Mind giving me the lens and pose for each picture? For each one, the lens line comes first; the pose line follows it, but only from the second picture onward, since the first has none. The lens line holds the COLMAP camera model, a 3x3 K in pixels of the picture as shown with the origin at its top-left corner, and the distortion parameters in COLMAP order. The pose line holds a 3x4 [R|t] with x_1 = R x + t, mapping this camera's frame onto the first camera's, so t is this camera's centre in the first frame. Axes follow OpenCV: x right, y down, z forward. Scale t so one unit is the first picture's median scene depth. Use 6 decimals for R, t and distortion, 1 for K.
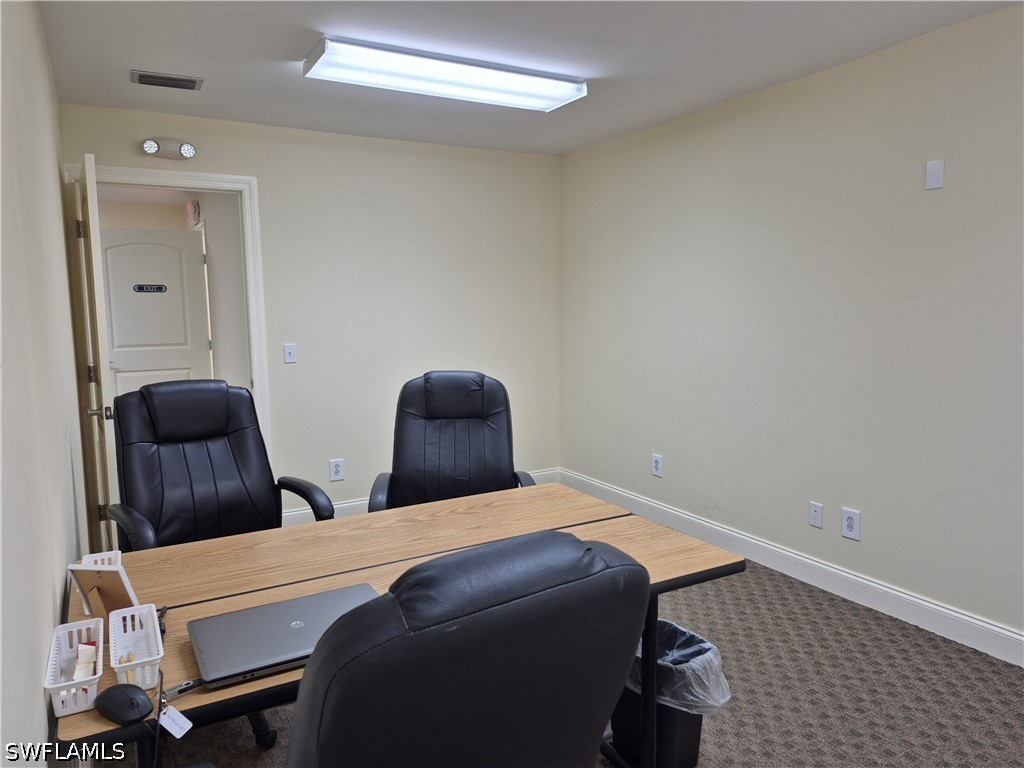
lens RADIAL K [[708.4, 0, 515.1], [0, 708.4, 384.3], [0, 0, 1]] dist [0.010824, -0.006206]
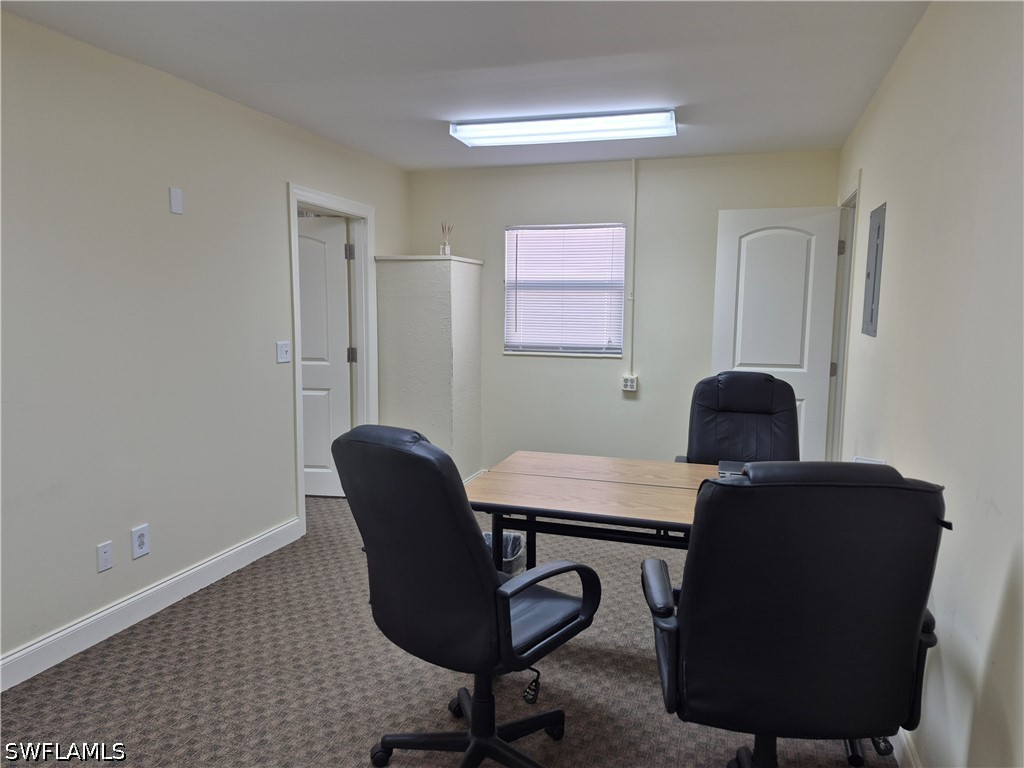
lens RADIAL K [[708.4, 0, 508.2], [0, 708.4, 388.9], [0, 0, 1]] dist [0.010824, -0.006206]
pose [[-0.674110, -0.079415, 0.734349, -0.580164], [0.085409, 0.979154, 0.184292, -0.147094], [-0.733676, 0.186953, -0.653275, 1.277108]]
